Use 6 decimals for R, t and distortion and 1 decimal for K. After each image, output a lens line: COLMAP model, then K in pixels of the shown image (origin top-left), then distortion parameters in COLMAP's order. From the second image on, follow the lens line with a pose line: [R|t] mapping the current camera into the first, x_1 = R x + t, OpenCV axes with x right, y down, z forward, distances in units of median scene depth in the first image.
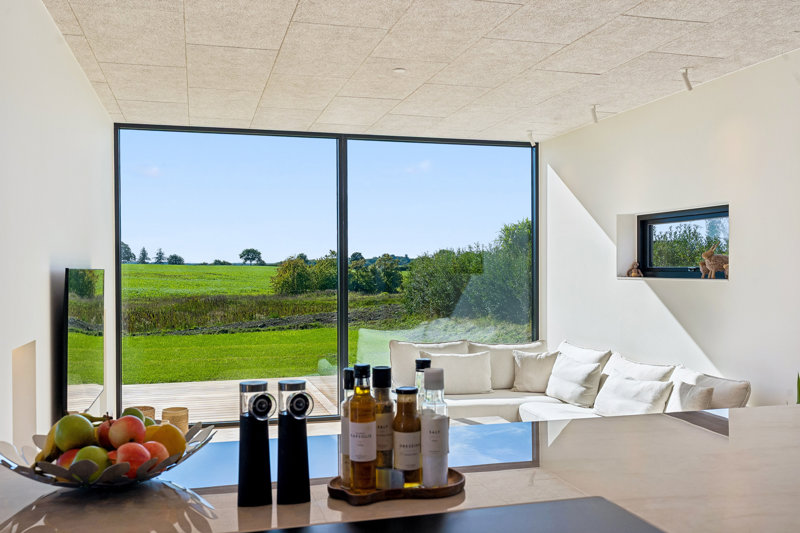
lens RADIAL K [[733.5, 0, 399.6], [0, 733.5, 267.3], [0, 0, 1]] dist [-0.012715, 0.000000]
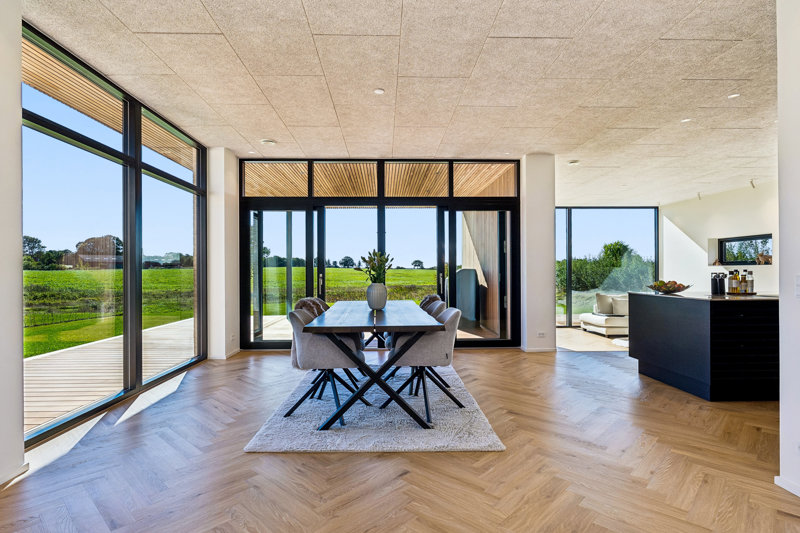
lens RADIAL K [[416.7, 0, 399.9], [0, 416.7, 270.3], [0, 0, 1]] dist [-0.000598, 0.000651]
pose [[0.972548, -0.002349, -0.232690, -0.337001], [0.002314, 0.999997, -0.000423, 0.025873], [0.232690, -0.000127, 0.972551, -0.492513]]
